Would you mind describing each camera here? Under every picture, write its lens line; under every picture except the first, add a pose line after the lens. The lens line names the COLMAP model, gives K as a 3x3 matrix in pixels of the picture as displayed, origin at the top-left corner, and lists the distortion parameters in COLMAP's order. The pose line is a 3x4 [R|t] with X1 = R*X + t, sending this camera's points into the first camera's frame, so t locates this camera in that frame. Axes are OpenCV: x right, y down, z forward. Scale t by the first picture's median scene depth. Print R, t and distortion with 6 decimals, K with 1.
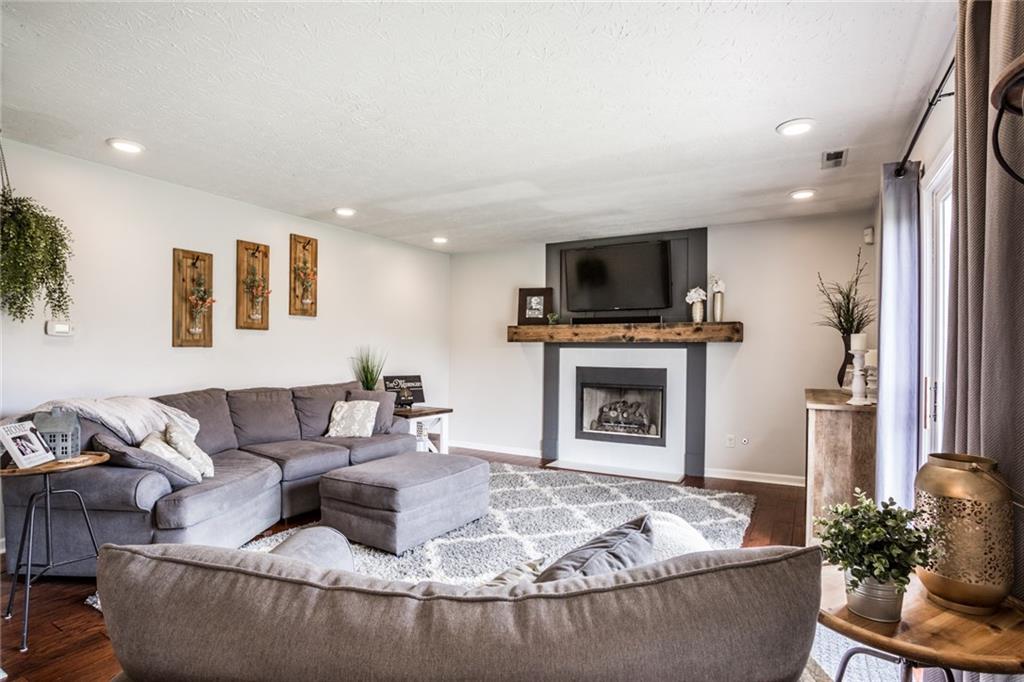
lens RADIAL K [[530.7, 0, 511.2], [0, 530.7, 333.9], [0, 0, 1]] dist [-0.088238, 0.041423]
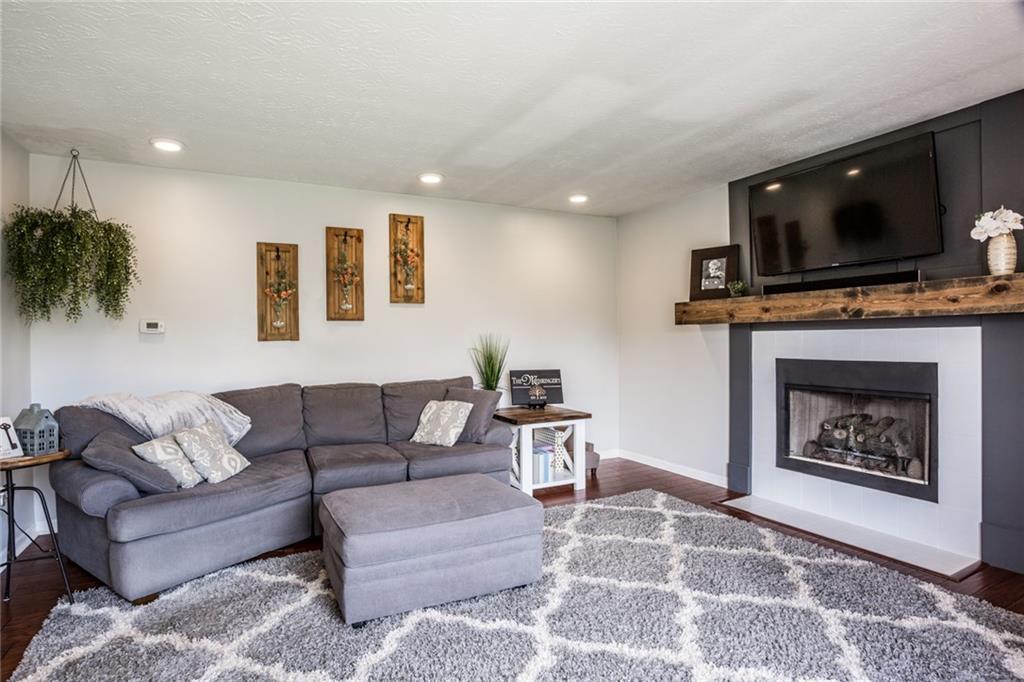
lens RADIAL K [[514.6, 0, 506.8], [0, 514.6, 334.7], [0, 0, 1]] dist [-0.082922, 0.037788]
pose [[0.838101, -0.022250, -0.545062, 0.209367], [0.036041, 0.999243, 0.014627, 0.011642], [0.544324, -0.031904, 0.838268, 0.329970]]
